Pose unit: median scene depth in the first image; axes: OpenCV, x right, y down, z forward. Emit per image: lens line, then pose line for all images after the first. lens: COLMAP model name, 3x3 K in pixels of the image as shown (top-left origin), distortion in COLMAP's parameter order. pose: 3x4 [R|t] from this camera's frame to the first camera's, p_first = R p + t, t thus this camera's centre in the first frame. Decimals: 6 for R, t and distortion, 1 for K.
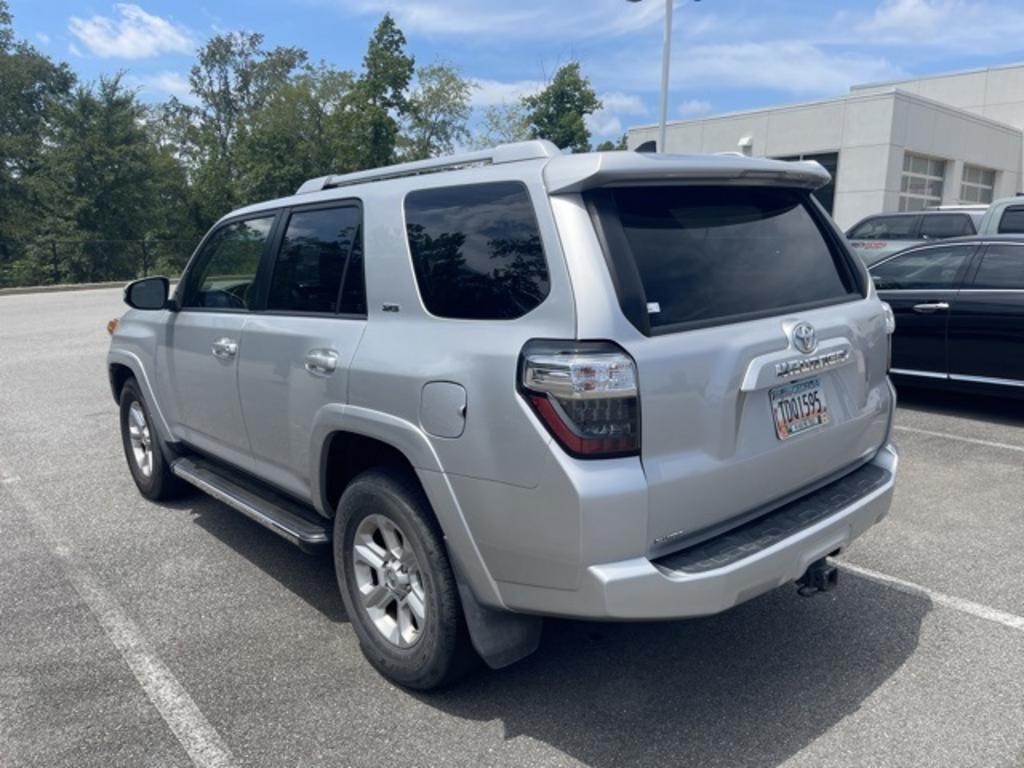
lens RADIAL K [[780.0, 0, 512.0], [0, 780.0, 384.0], [0, 0, 1]] dist [0.071826, -0.102120]
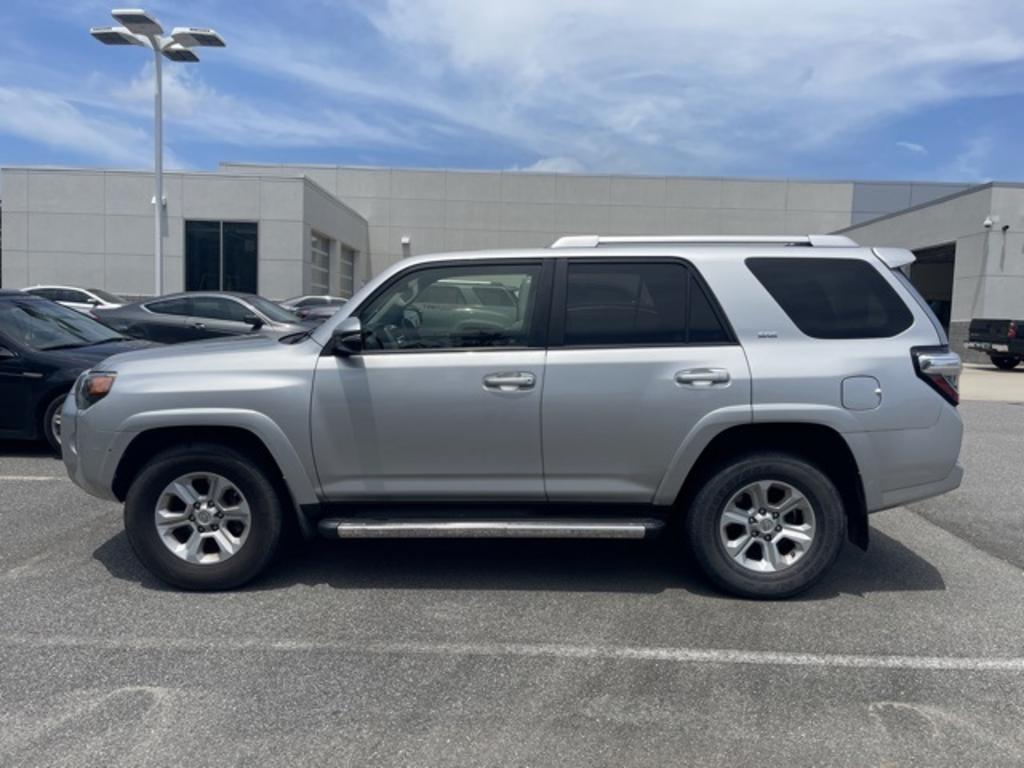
lens RADIAL K [[780.0, 0, 512.0], [0, 780.0, 384.0], [0, 0, 1]] dist [0.071826, -0.102120]
pose [[0.649571, -0.048079, 0.758780, -1.392721], [0.108078, 0.993703, -0.029558, -0.013745], [-0.752580, 0.101207, 0.650677, 0.359786]]
